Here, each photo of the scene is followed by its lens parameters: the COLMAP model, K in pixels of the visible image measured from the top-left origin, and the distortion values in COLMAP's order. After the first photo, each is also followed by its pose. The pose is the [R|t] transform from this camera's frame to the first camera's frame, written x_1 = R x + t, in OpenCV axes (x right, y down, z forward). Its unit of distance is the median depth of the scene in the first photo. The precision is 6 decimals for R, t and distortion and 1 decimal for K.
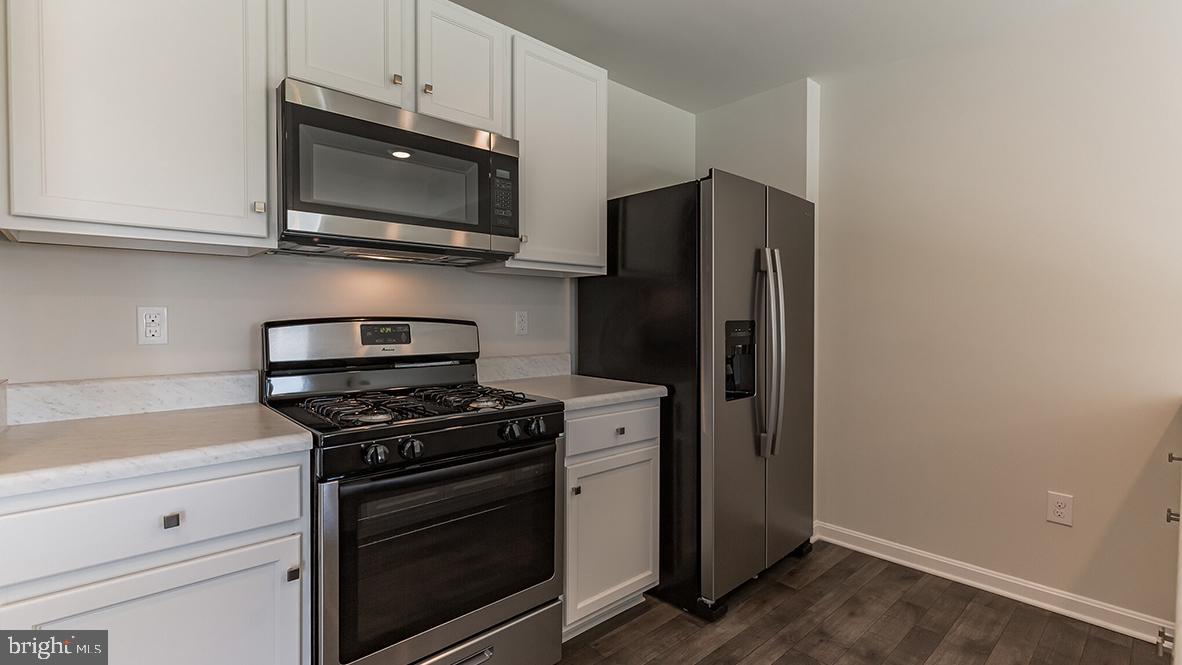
lens RADIAL K [[535.7, 0, 591.0], [0, 535.7, 332.5], [0, 0, 1]] dist [0.000223, -0.000128]
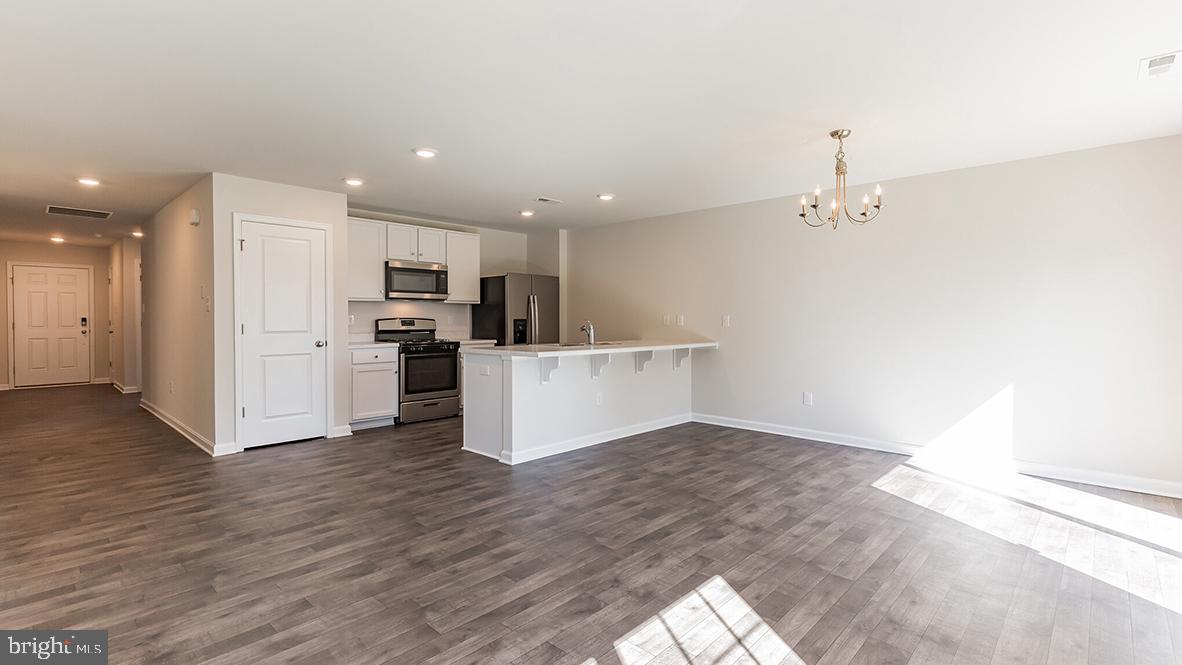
lens RADIAL K [[535.7, 0, 591.0], [0, 535.7, 332.5], [0, 0, 1]] dist [0.000223, -0.000128]
pose [[0.996617, -0.000790, 0.082184, 0.489497], [0.000939, 0.999998, -0.001779, 0.069125], [-0.082183, 0.001850, 0.996616, -2.446722]]
